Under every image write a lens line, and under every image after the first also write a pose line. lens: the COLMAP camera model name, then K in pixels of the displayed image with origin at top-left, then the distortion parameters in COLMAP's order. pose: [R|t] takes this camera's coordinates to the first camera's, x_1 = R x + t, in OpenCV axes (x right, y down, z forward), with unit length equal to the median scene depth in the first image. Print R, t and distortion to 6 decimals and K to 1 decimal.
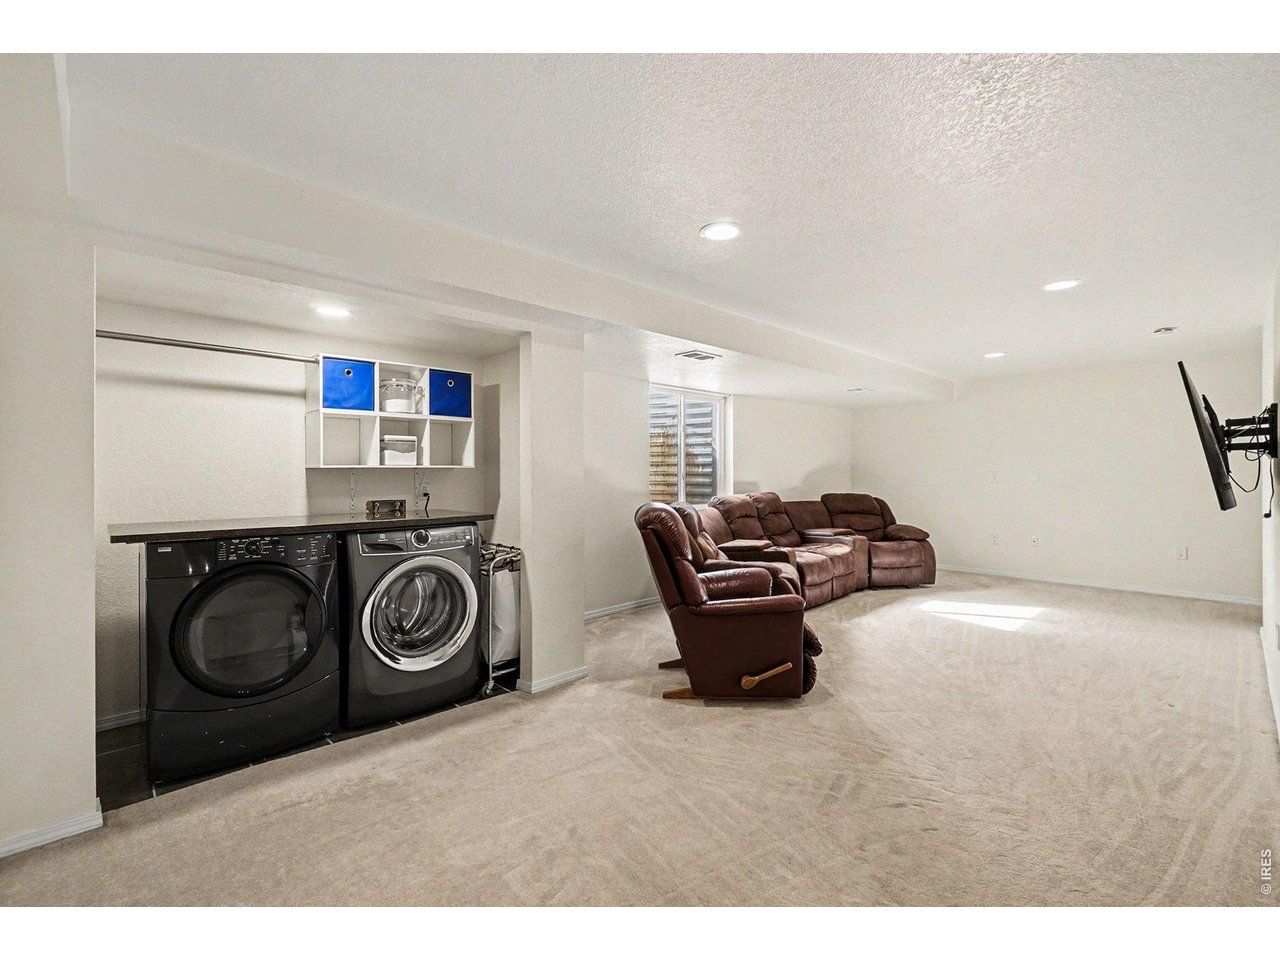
lens RADIAL K [[571.1, 0, 640.8], [0, 571.1, 478.4], [0, 0, 1]] dist [-0.010234, 0.001444]
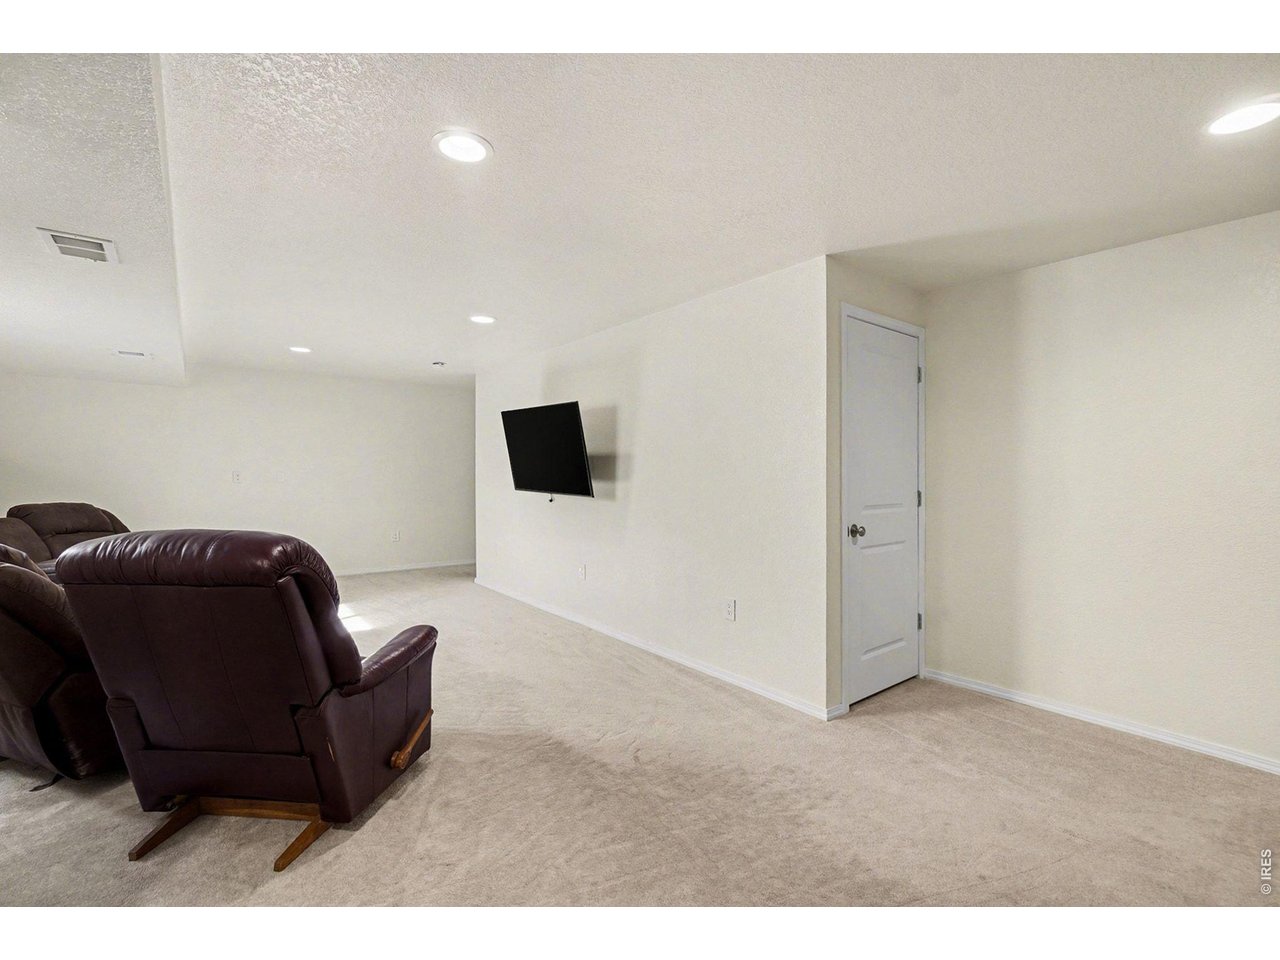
lens RADIAL K [[571.1, 0, 640.8], [0, 571.1, 476.6], [0, 0, 1]] dist [-0.010234, 0.001444]
pose [[0.106264, -0.006117, 0.994319, -0.340014], [0.004070, 0.999975, 0.005716, -0.008214], [-0.994330, 0.003440, 0.106286, 0.408743]]
